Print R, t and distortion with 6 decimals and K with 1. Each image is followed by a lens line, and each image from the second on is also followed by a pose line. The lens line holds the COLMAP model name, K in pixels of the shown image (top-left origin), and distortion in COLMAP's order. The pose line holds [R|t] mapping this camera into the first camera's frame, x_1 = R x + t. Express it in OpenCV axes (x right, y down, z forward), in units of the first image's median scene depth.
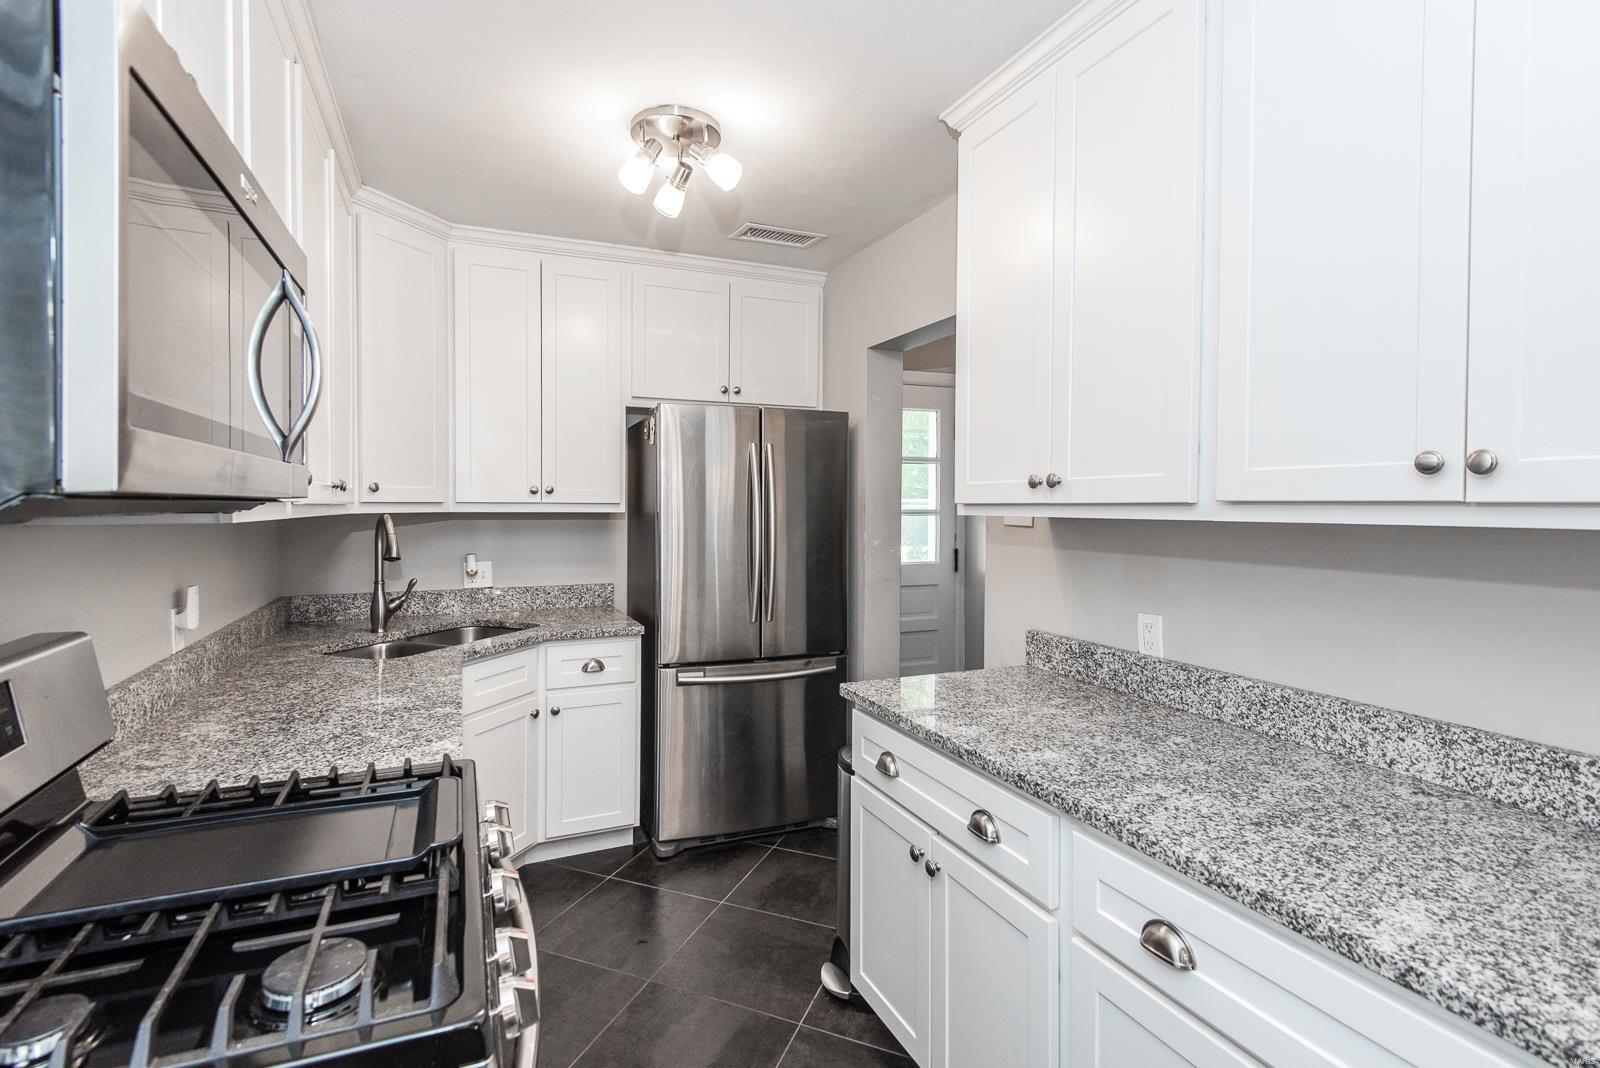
lens RADIAL K [[744.4, 0, 785.8], [0, 744.4, 517.5], [0, 0, 1]] dist [0.025989, -0.003459]
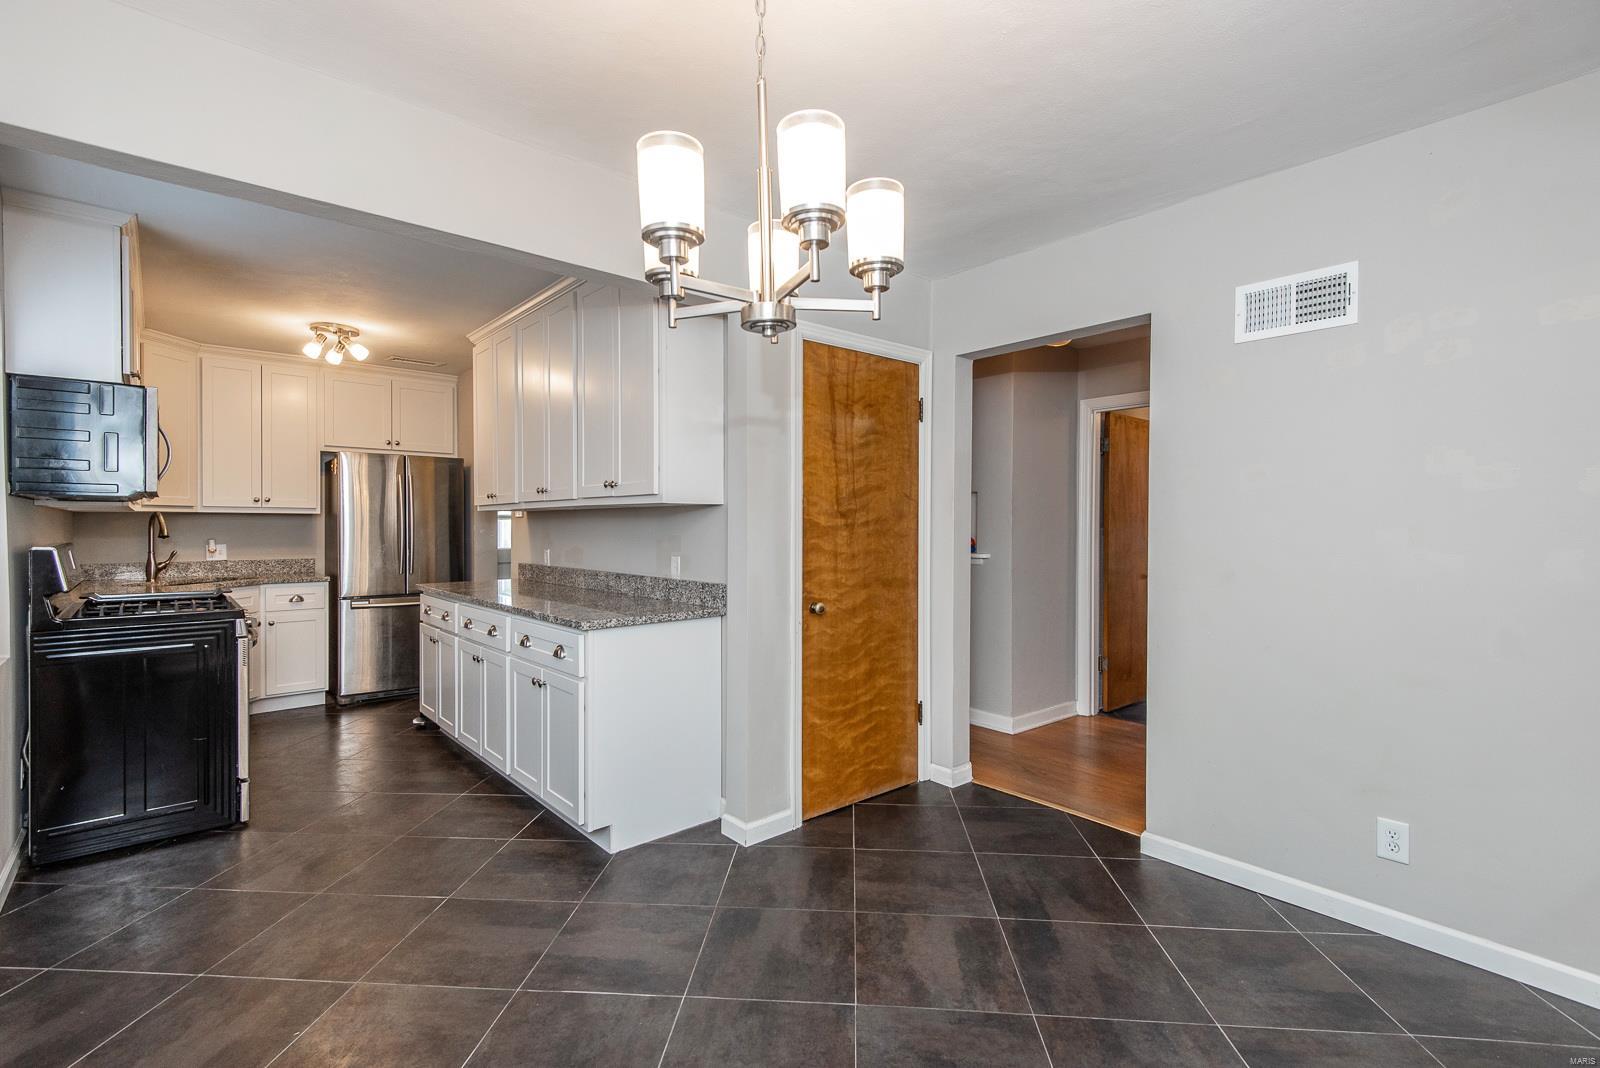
lens RADIAL K [[744.4, 0, 780.3], [0, 744.4, 533.6], [0, 0, 1]] dist [0.025989, -0.003459]
pose [[0.957728, -0.005775, 0.287618, 0.328893], [0.006529, 0.999977, -0.001662, 0.054156], [-0.287602, 0.003469, 0.957744, -1.041195]]
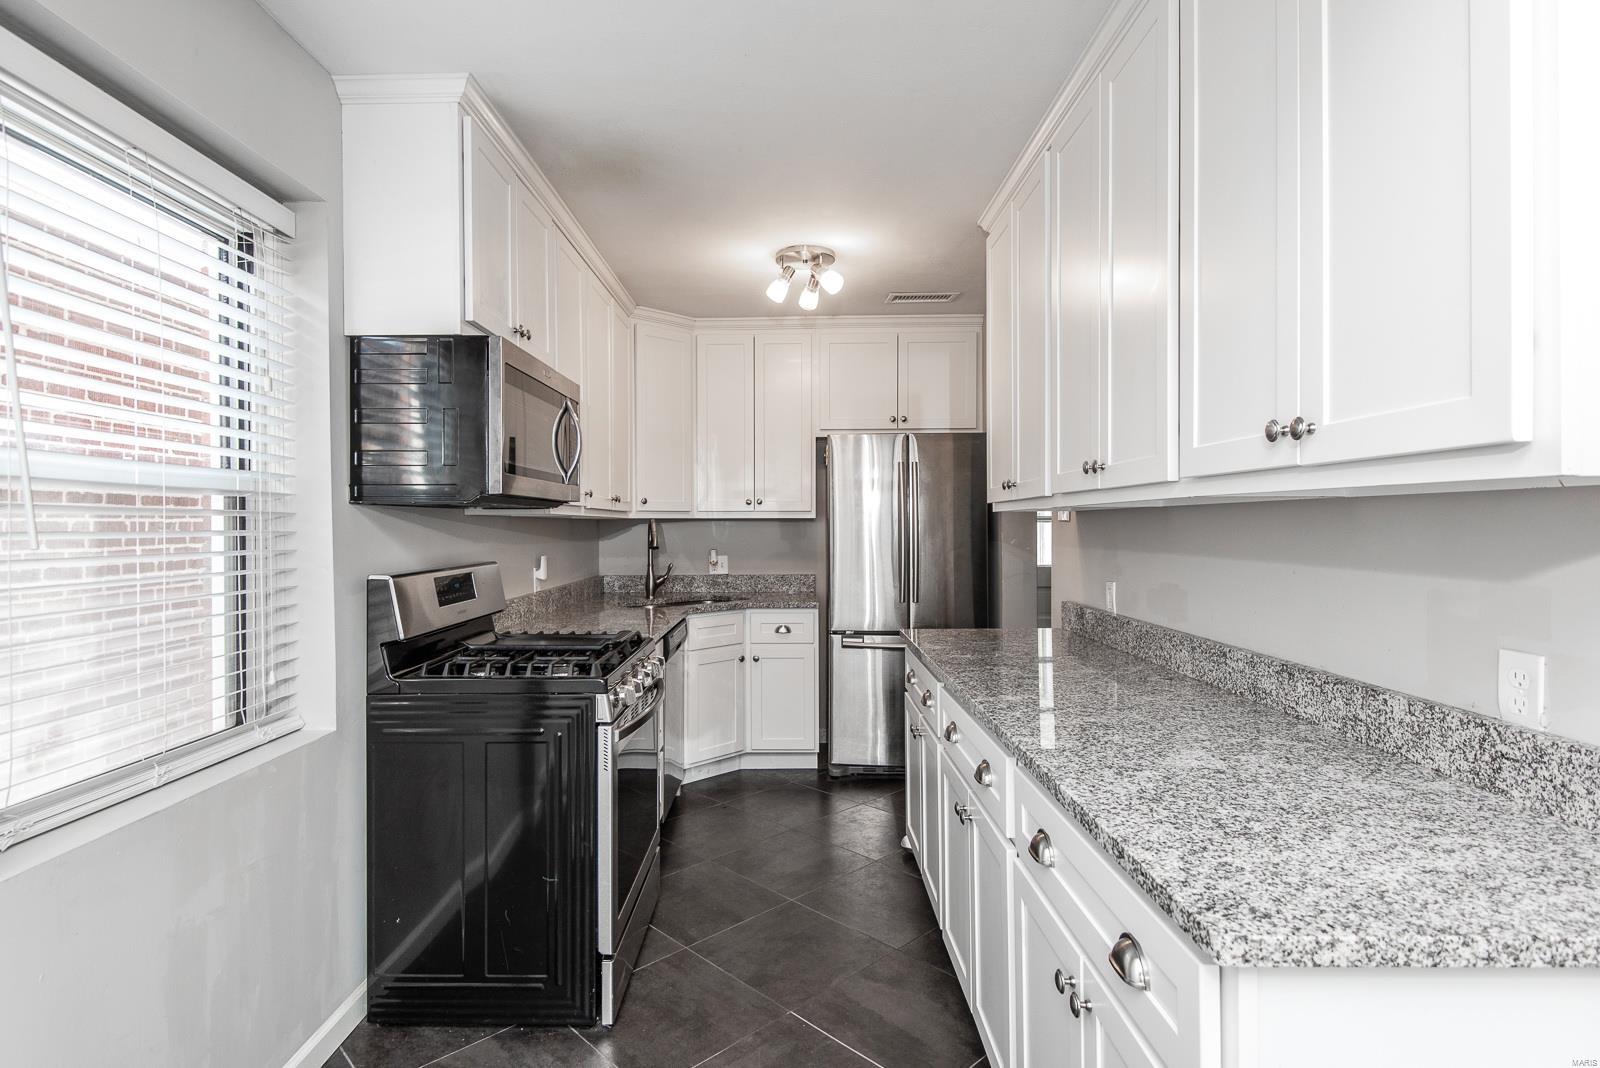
lens RADIAL K [[802.1, 0, 794.3], [0, 802.1, 525.7], [0, 0, 1]] dist [0.026045, -0.000269]
pose [[0.919659, -0.007309, -0.392650, 0.338181], [0.002420, 0.999913, -0.012944, 0.028508], [0.392710, 0.010954, 0.919597, -0.347227]]
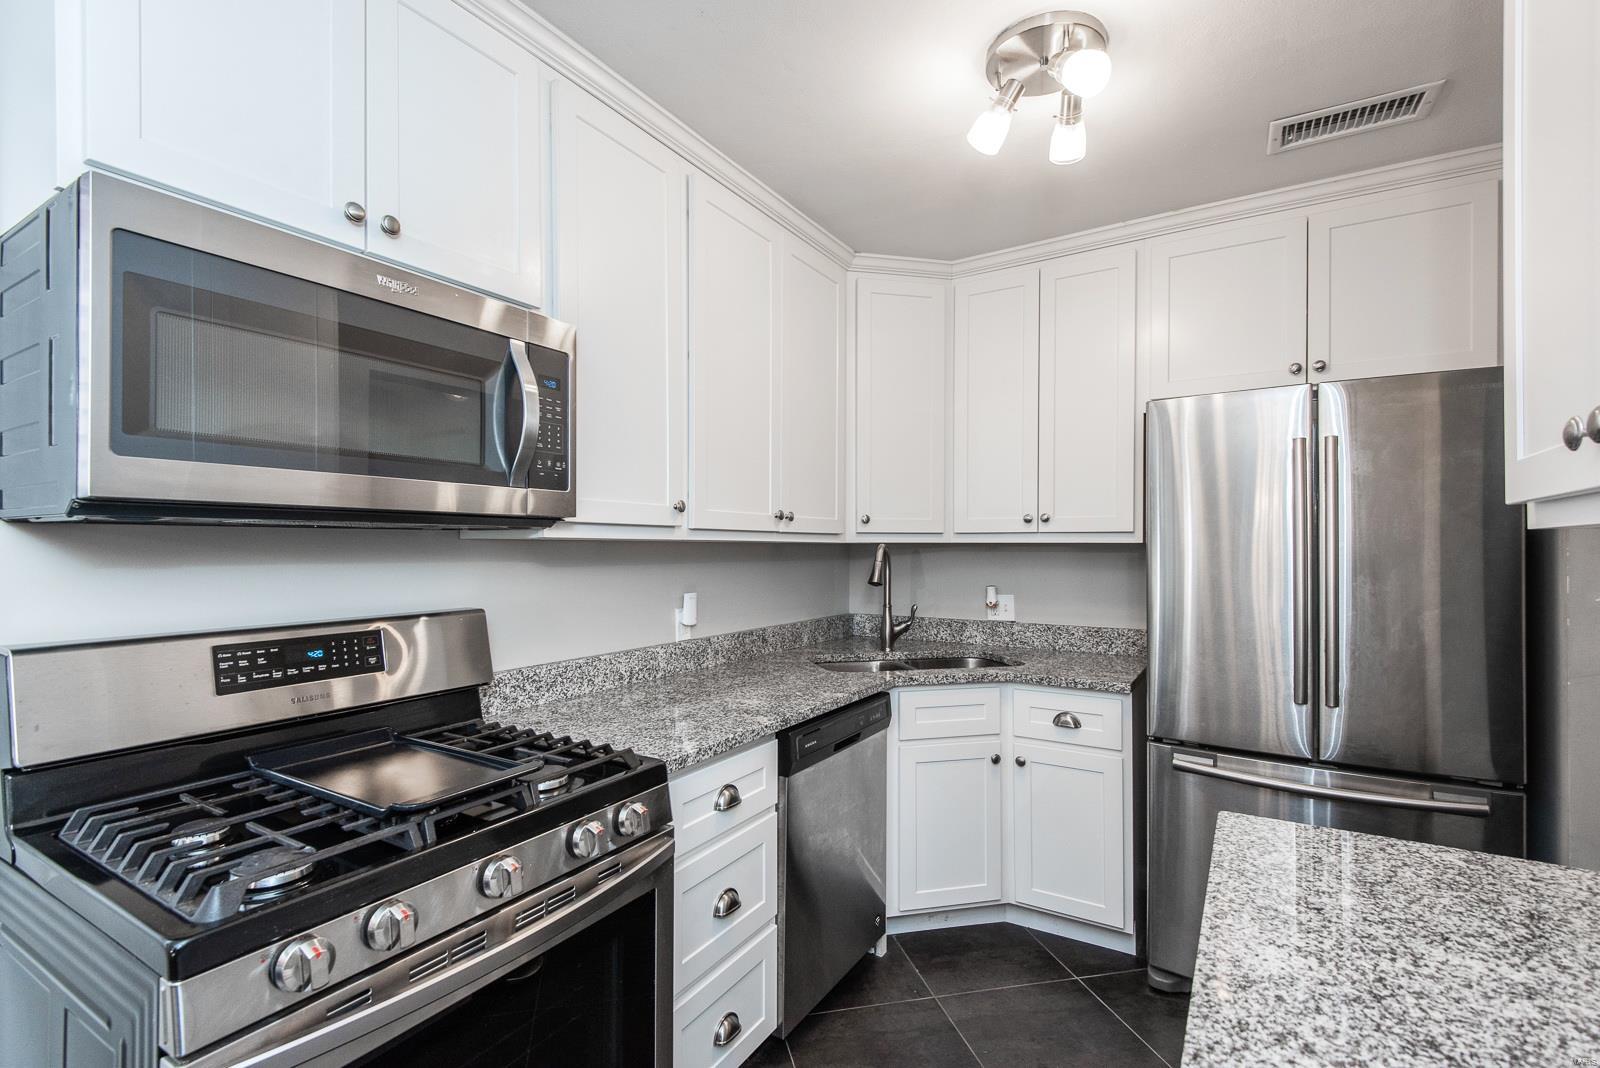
lens RADIAL K [[744.4, 0, 794.7], [0, 744.4, 541.9], [0, 0, 1]] dist [0.025989, -0.003459]
pose [[0.575535, -0.003669, -0.817769, 0.264003], [-0.013345, 0.999815, -0.013877, 0.009558], [0.817668, 0.018899, 0.575379, 0.244068]]
